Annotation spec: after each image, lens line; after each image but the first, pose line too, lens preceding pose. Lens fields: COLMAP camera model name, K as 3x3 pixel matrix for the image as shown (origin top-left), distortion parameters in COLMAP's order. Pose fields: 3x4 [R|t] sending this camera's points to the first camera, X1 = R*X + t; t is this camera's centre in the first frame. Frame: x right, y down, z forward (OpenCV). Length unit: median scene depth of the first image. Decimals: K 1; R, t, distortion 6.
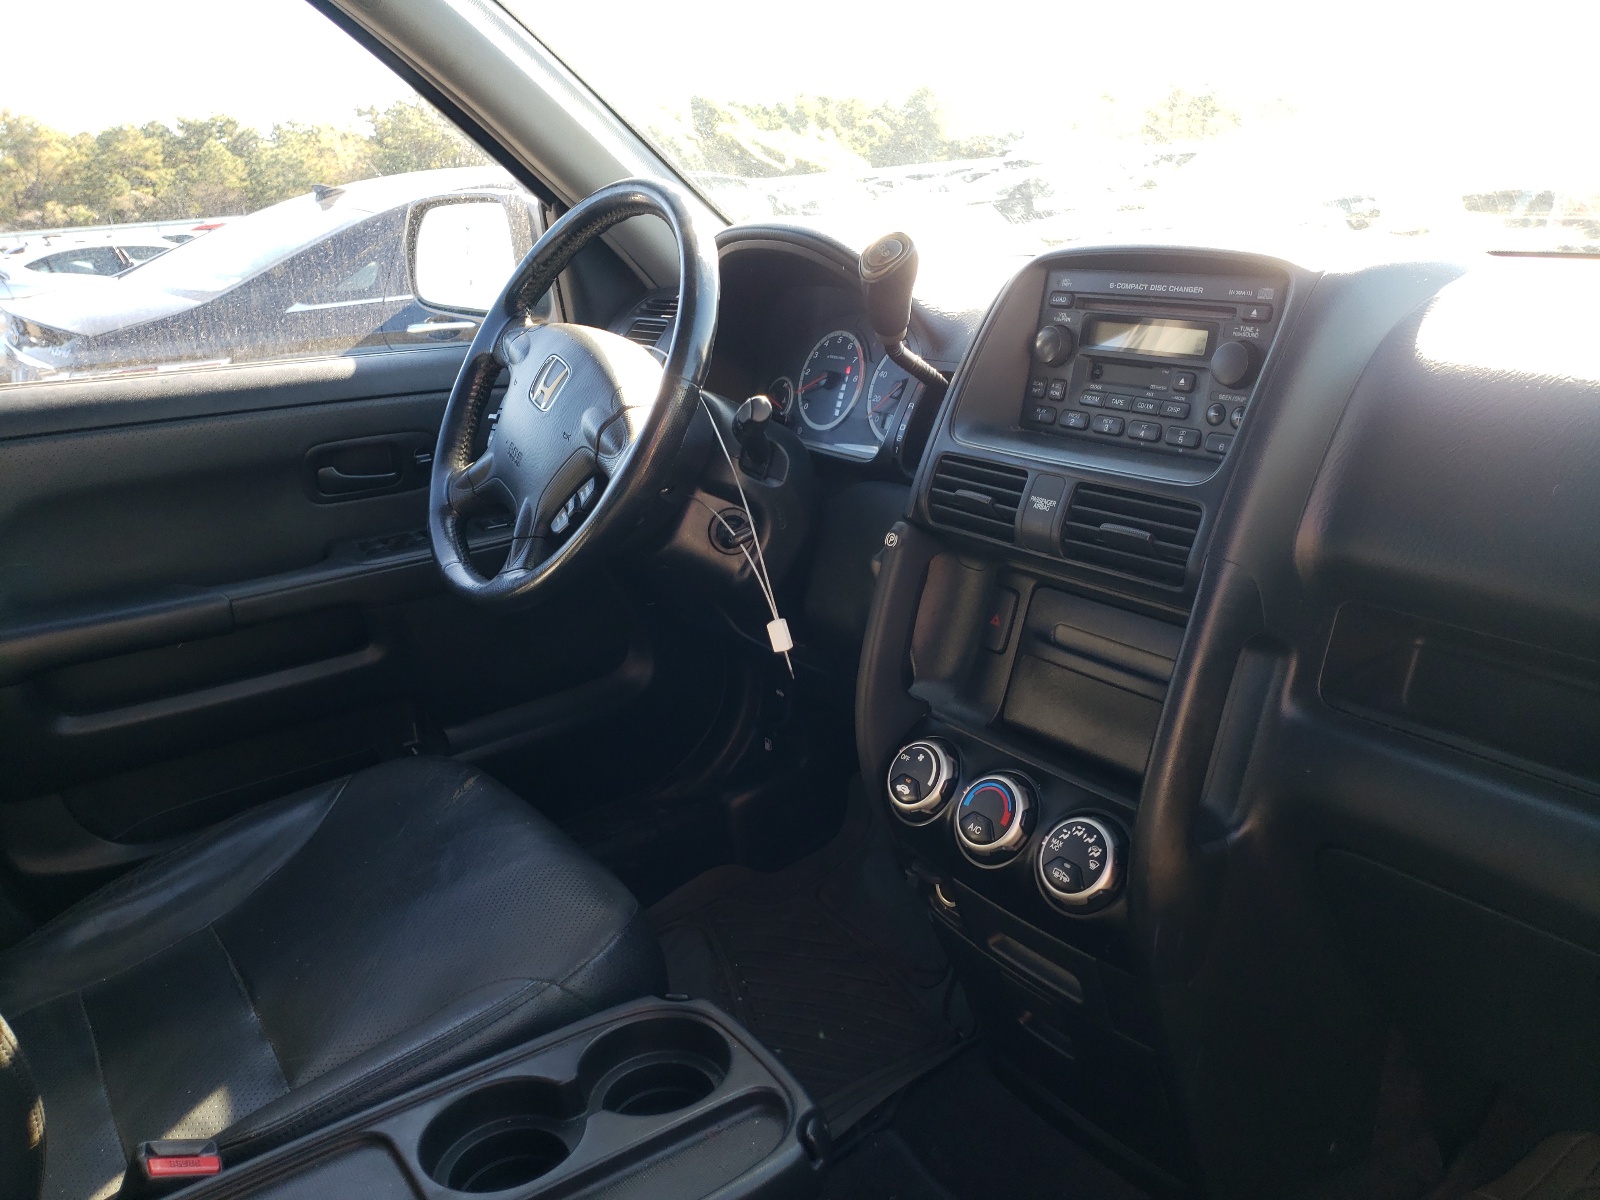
lens RADIAL K [[1297.7, 0, 800.0], [0, 1297.7, 586.8], [0, 0, 1]] dist [0.012436, -0.007741]
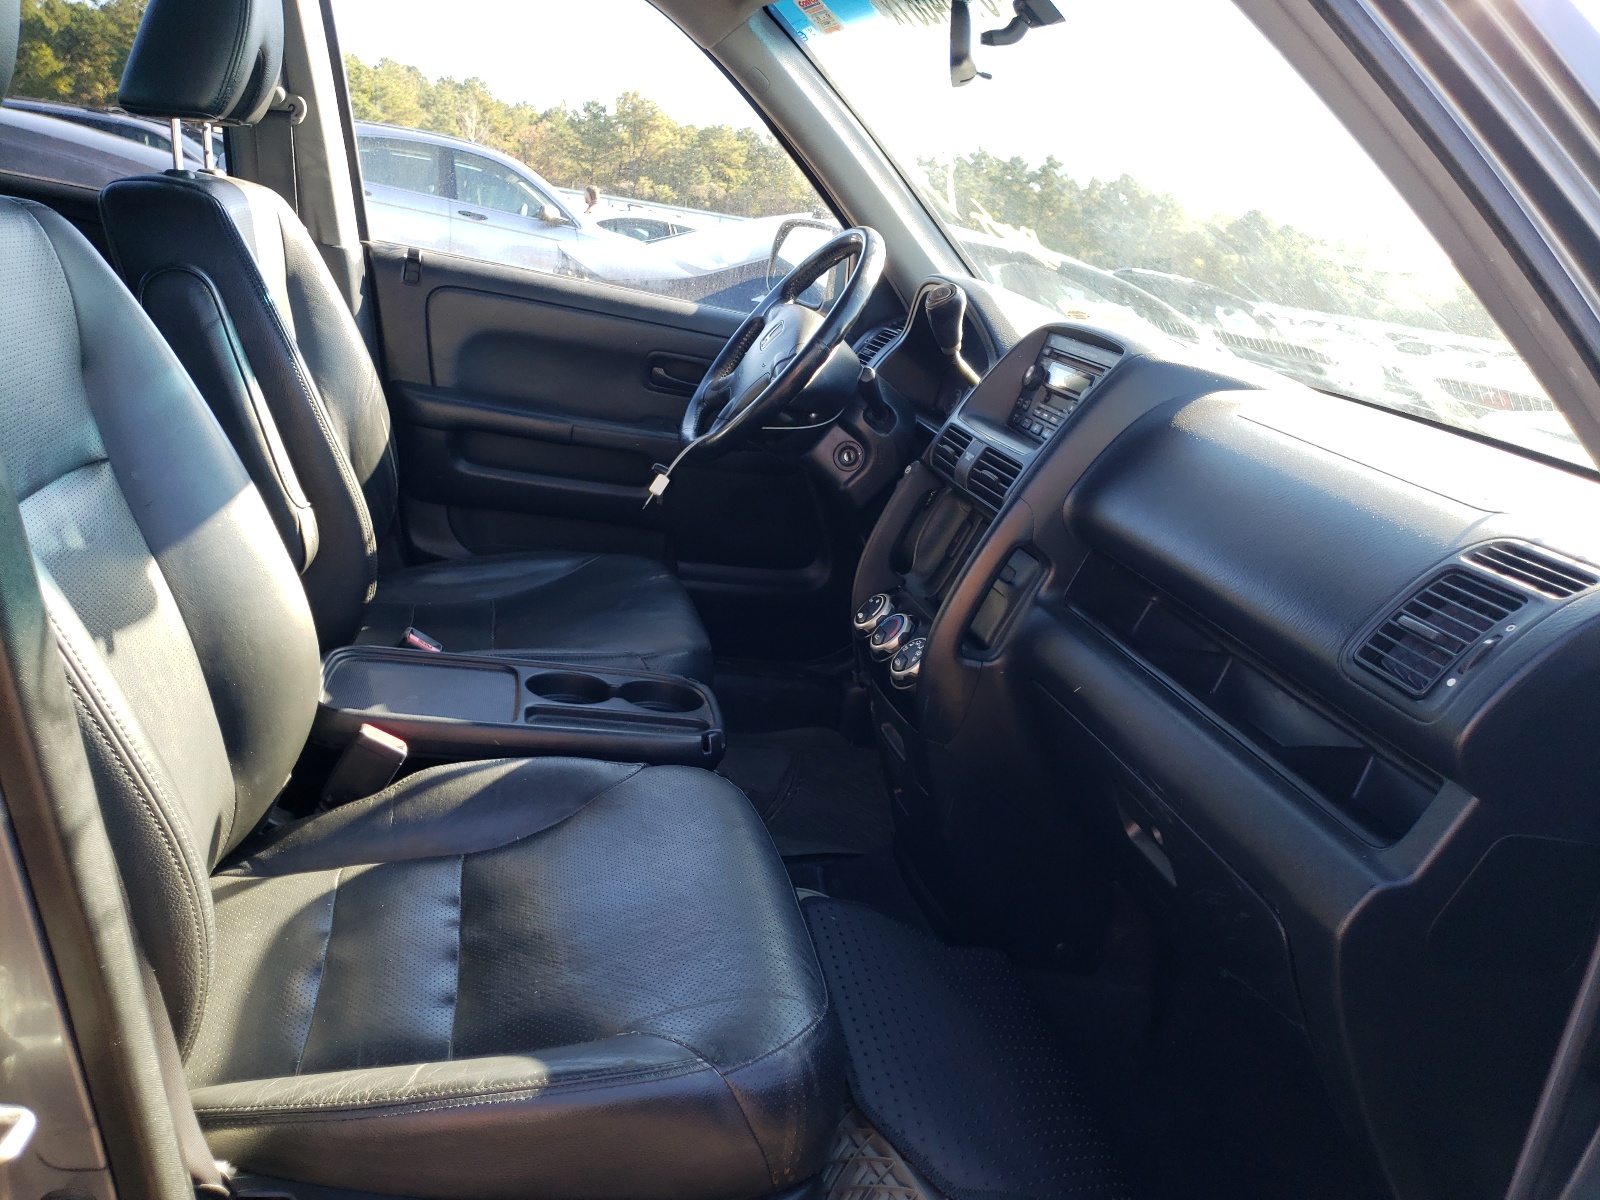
lens RADIAL K [[1297.7, 0, 800.4], [0, 1297.7, 608.3], [0, 0, 1]] dist [0.012436, -0.007741]
pose [[0.900973, 0.309362, -0.304210, 0.104444], [-0.320613, 0.947113, 0.013600, 0.031366], [0.292328, 0.085280, 0.952508, -0.118966]]
